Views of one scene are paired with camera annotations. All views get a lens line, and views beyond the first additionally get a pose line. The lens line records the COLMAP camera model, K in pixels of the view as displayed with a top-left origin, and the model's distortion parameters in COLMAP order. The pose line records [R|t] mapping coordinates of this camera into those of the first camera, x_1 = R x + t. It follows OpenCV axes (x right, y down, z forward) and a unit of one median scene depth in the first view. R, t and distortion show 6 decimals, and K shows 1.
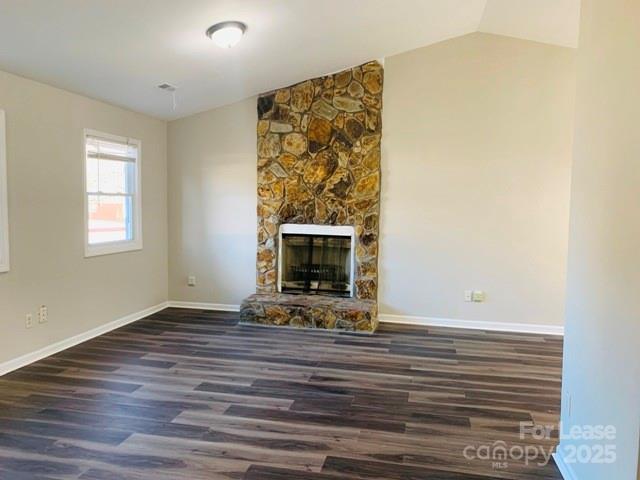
lens RADIAL K [[484.0, 0, 319.4], [0, 484.0, 241.7], [0, 0, 1]] dist [0.048552, -0.038220]
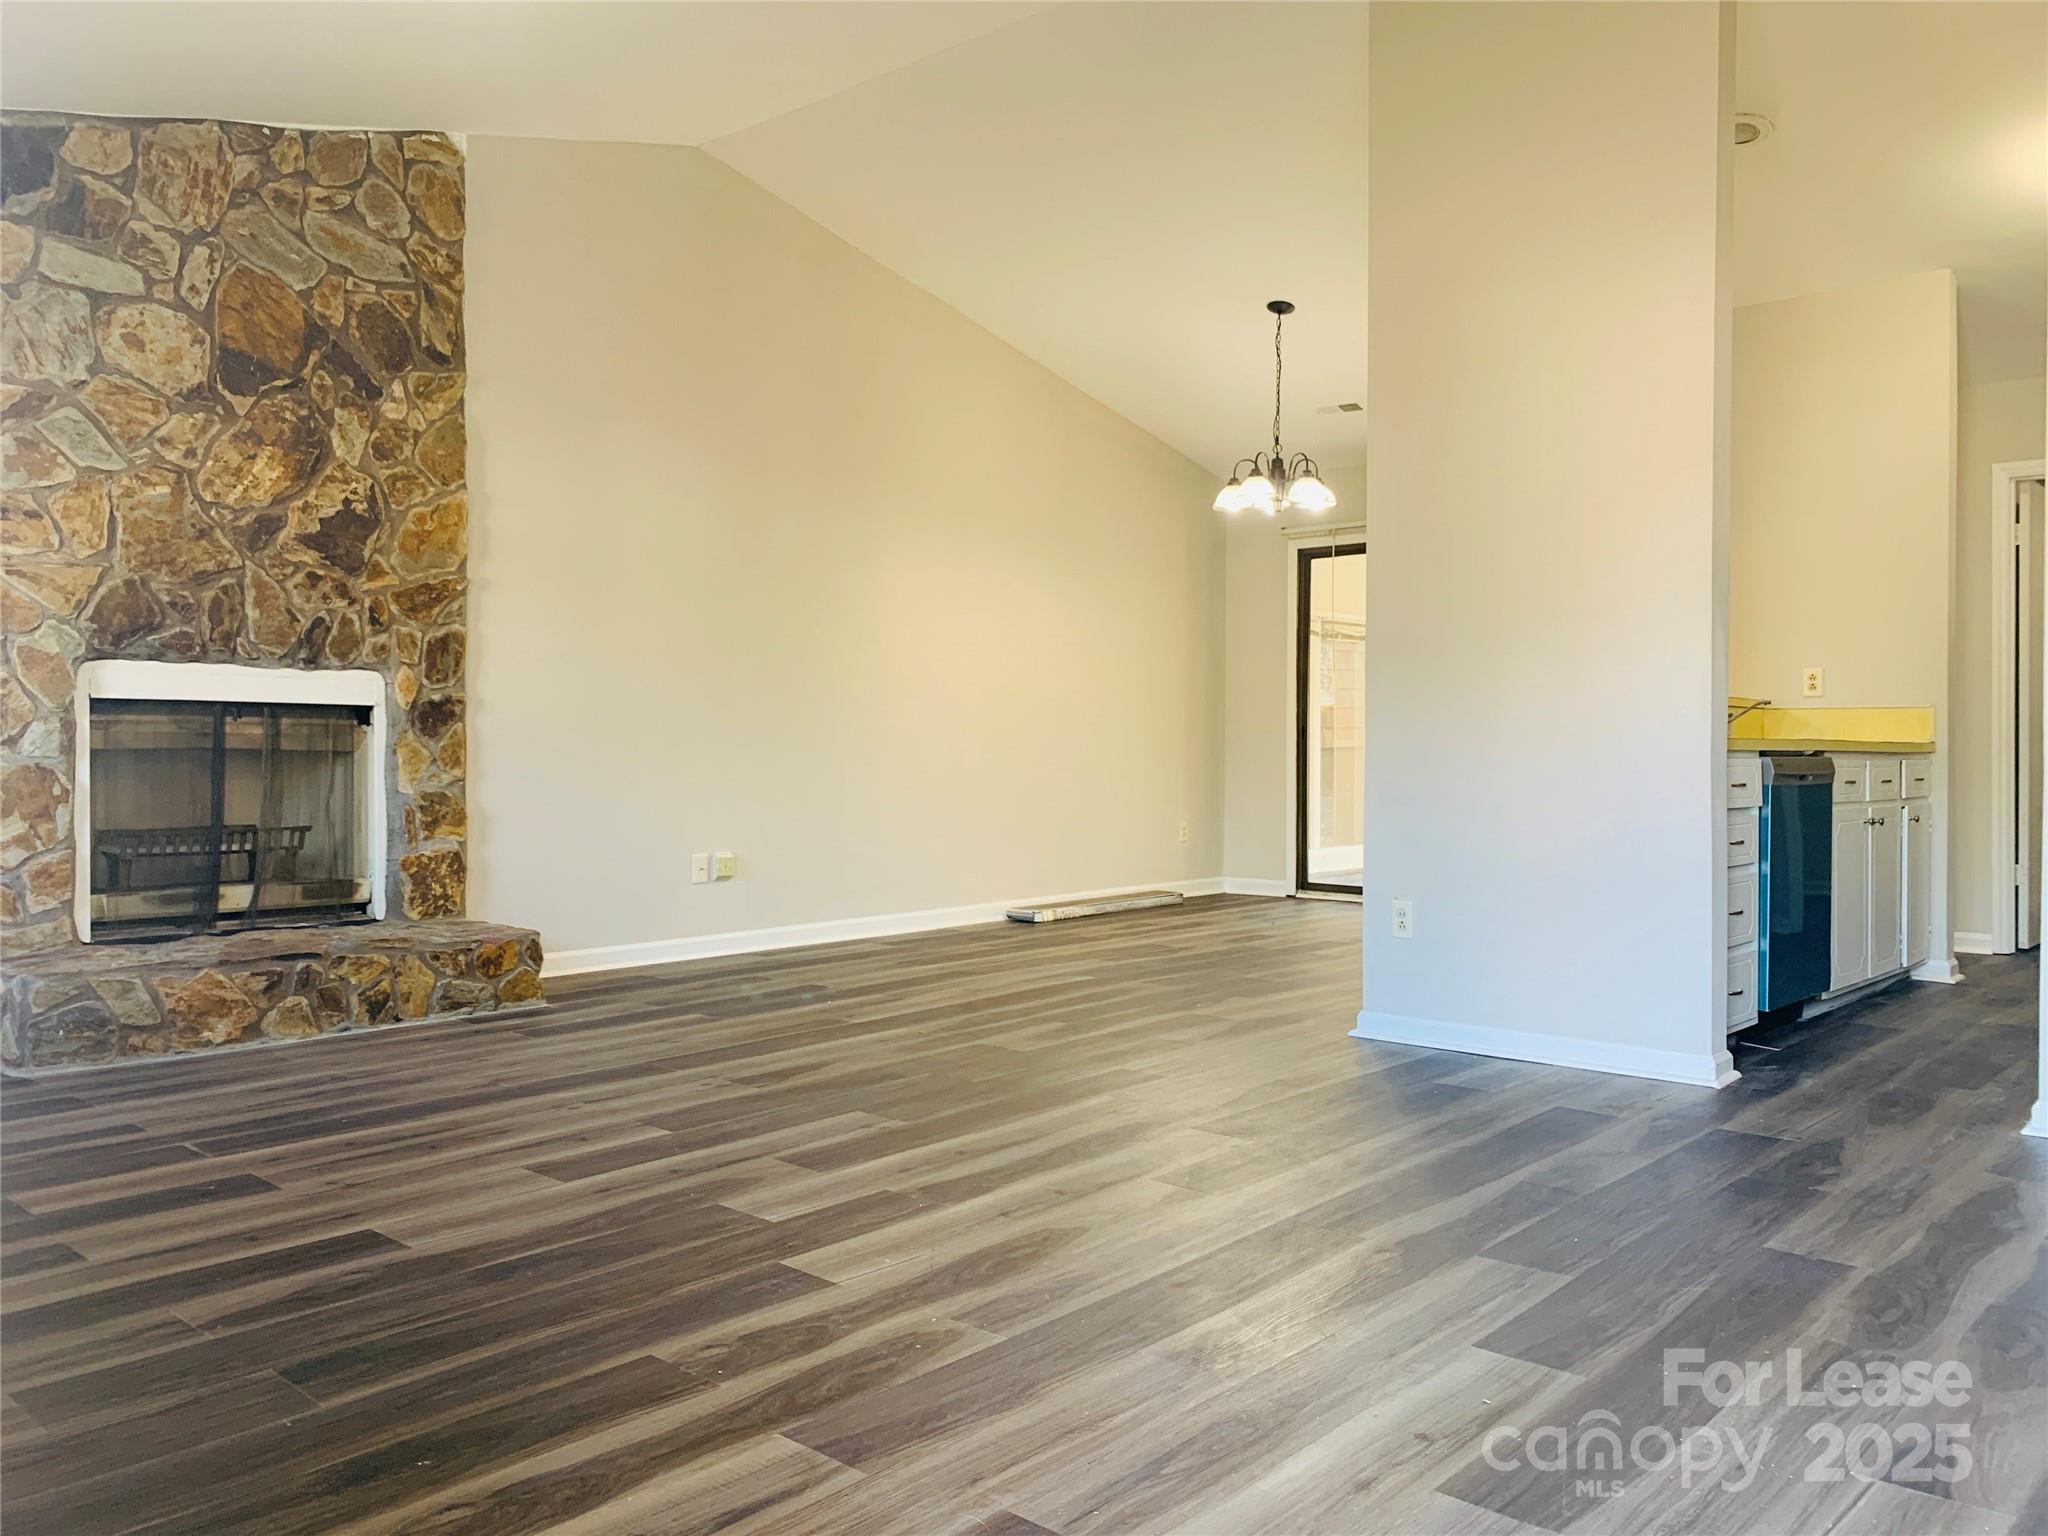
lens RADIAL K [[1548.8, 0, 1019.5], [0, 1548.8, 759.1], [0, 0, 1]] dist [0.048552, -0.038220]
pose [[0.500250, -0.026191, 0.865485, -0.553753], [0.079535, 0.996707, -0.015810, 0.066046], [-0.862220, 0.076746, 0.500686, 0.211113]]
